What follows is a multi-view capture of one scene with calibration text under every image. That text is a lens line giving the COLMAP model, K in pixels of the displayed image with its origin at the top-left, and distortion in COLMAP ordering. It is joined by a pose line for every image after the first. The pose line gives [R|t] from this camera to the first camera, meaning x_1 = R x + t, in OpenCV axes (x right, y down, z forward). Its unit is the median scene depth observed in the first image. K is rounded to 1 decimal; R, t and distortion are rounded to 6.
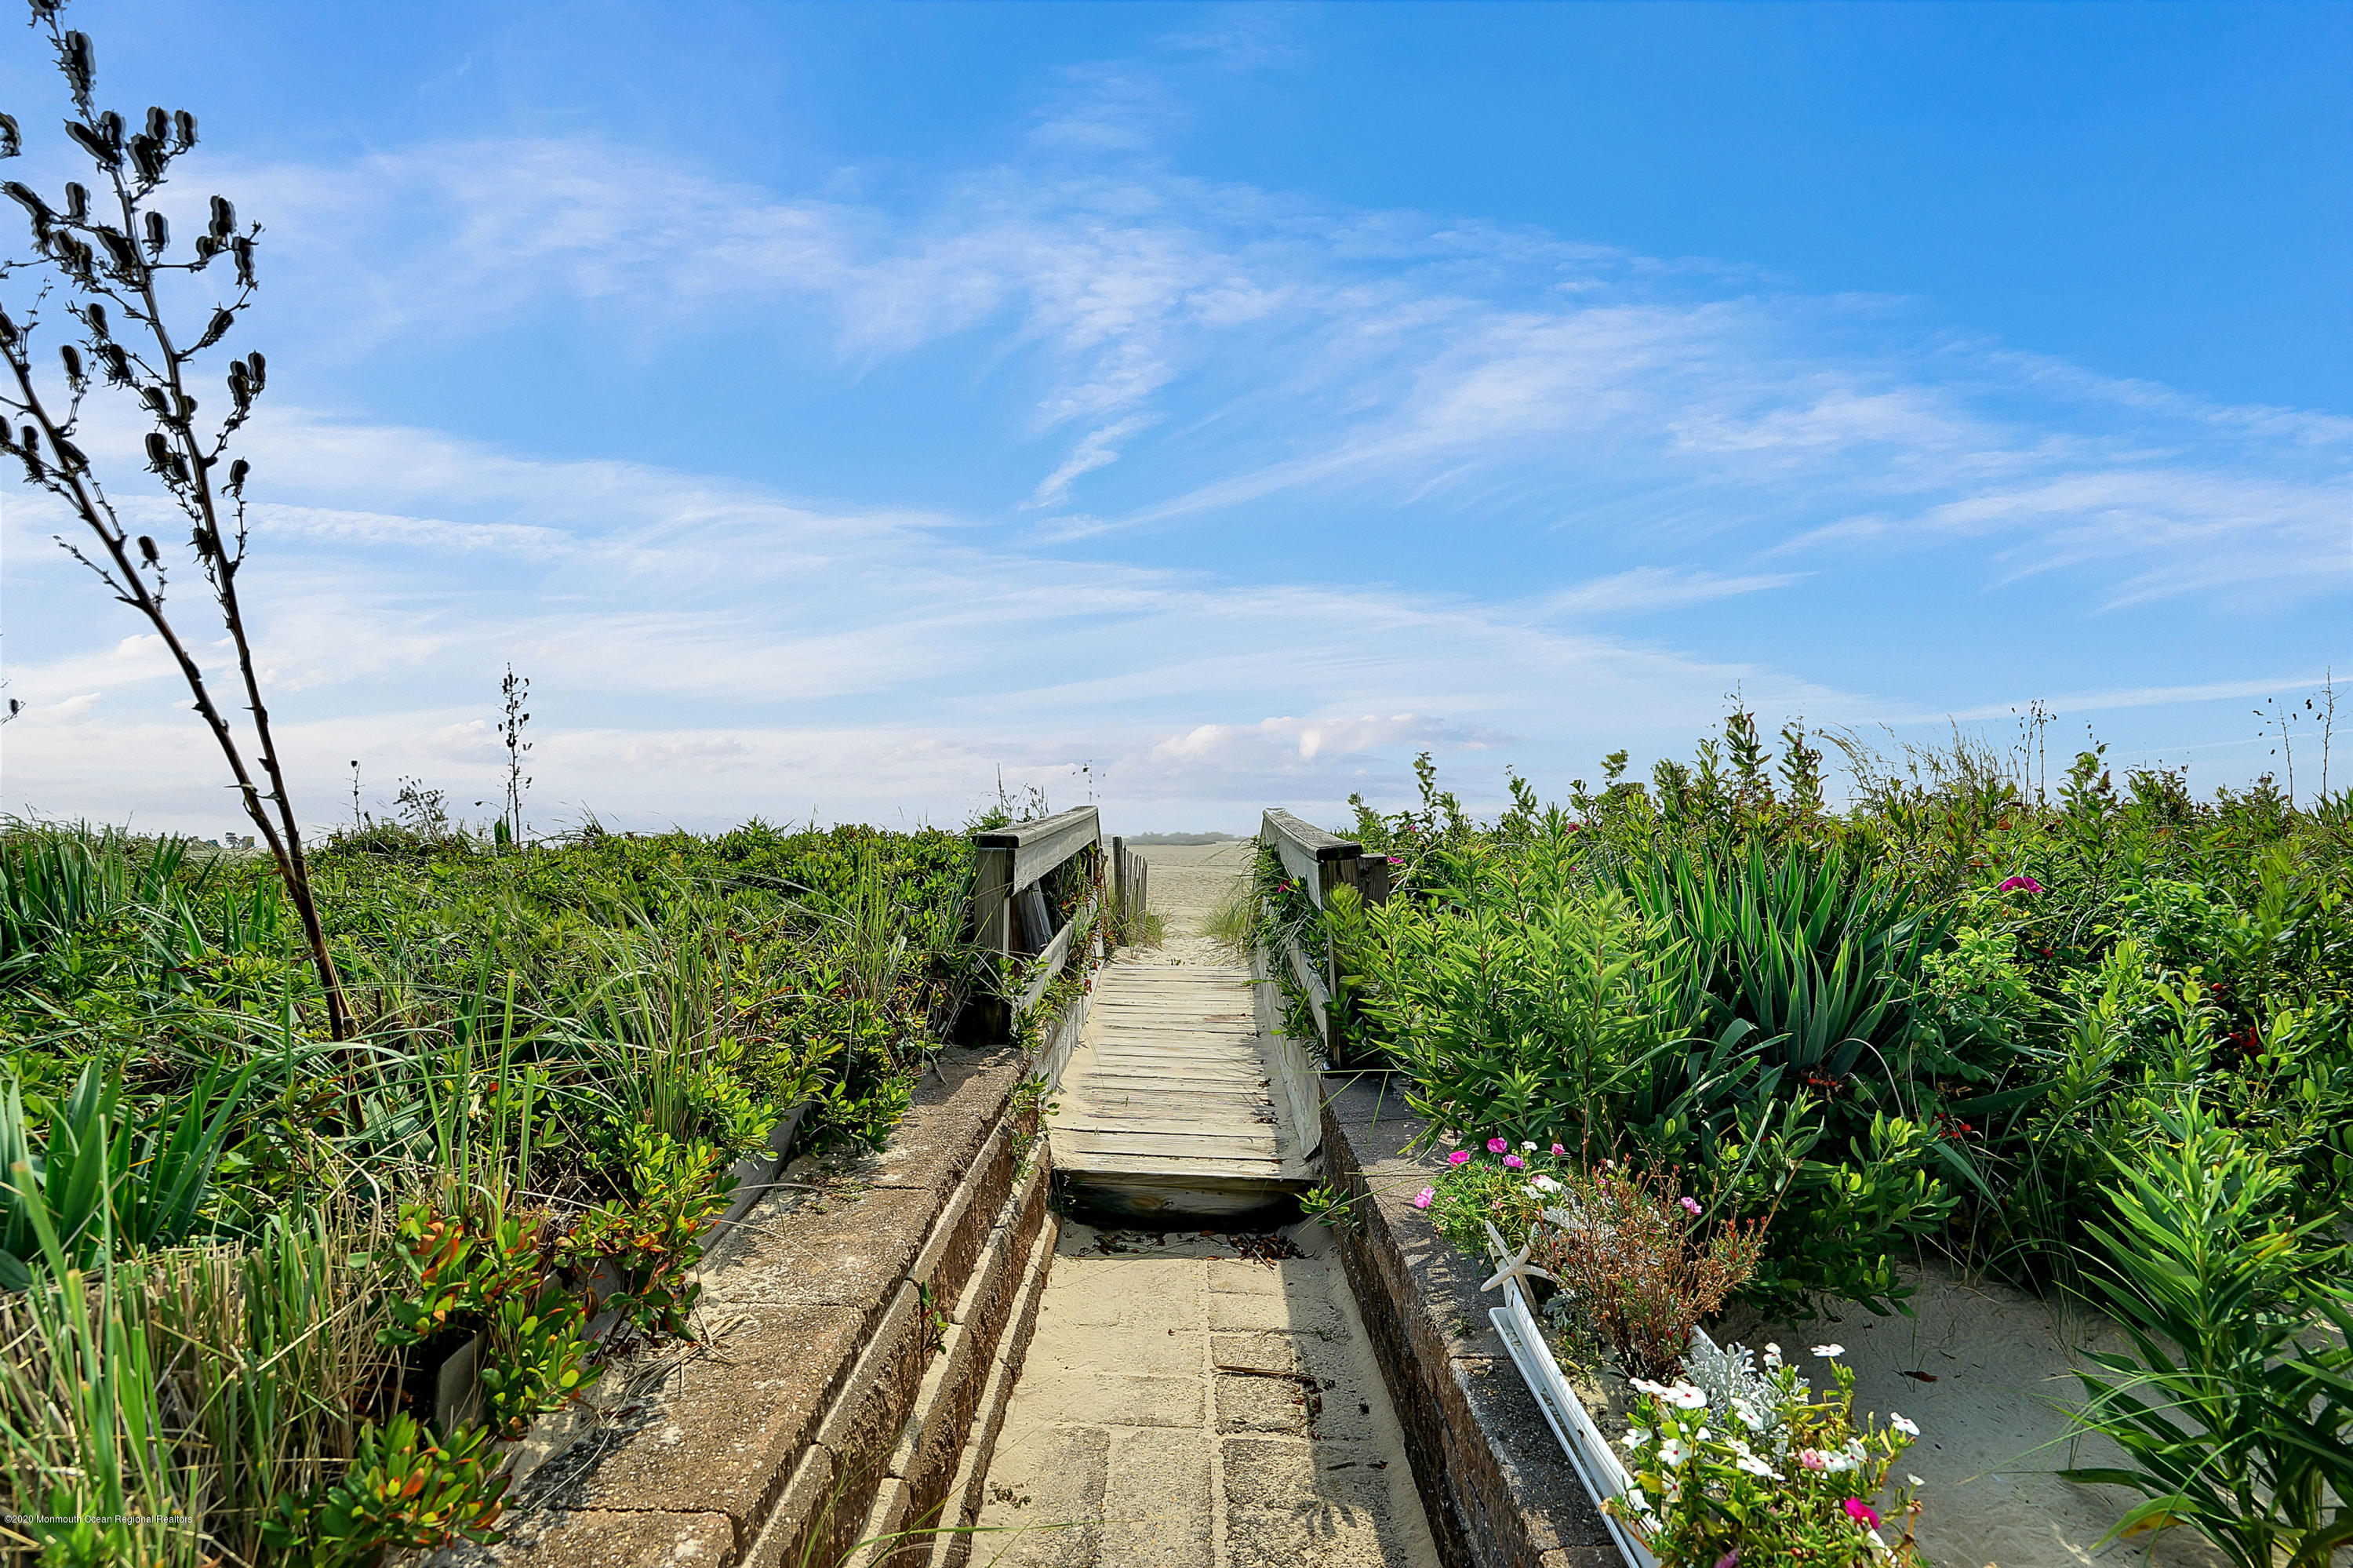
lens RADIAL K [[1096.6, 0, 1185.5], [0, 1096.6, 776.4], [0, 0, 1]] dist [0.001663, 0.000615]
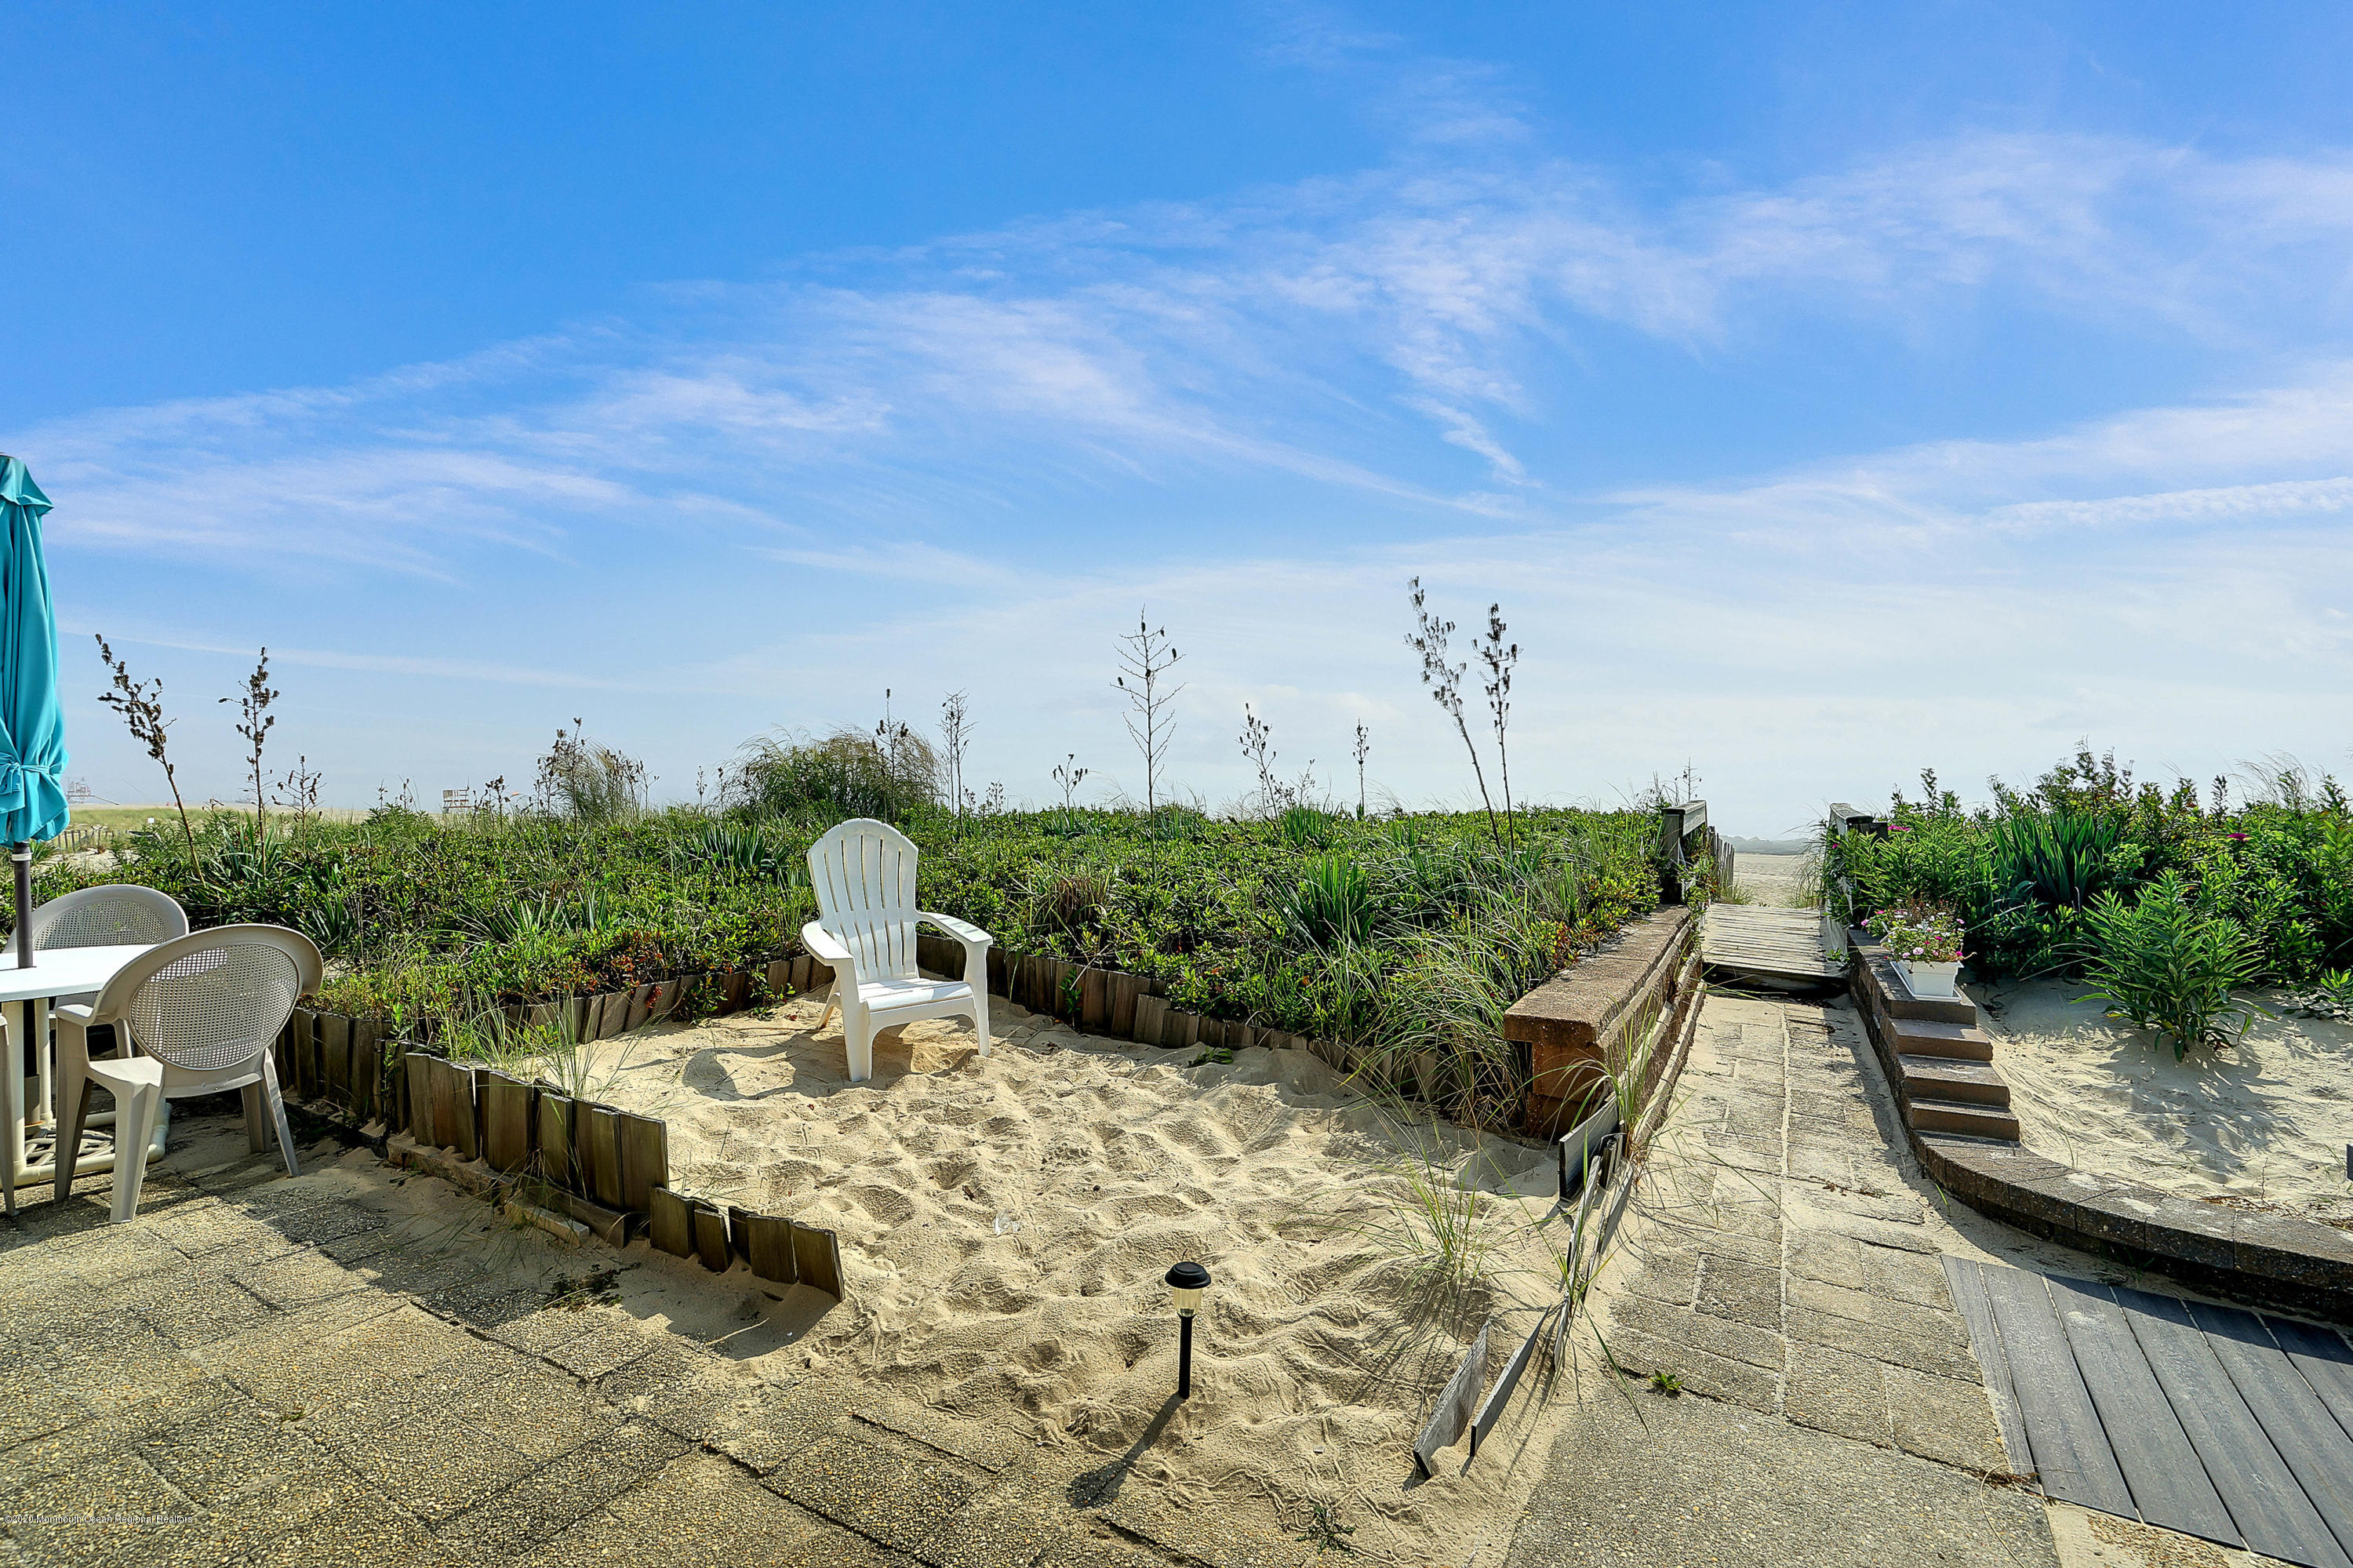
lens RADIAL K [[1096.6, 0, 1185.5], [0, 1096.6, 776.4], [0, 0, 1]] dist [0.001663, 0.000615]
pose [[0.884698, 0.004225, -0.466146, -0.016764], [-0.006690, 0.999971, -0.003633, 0.004976], [0.466117, 0.006333, 0.884700, -1.363825]]
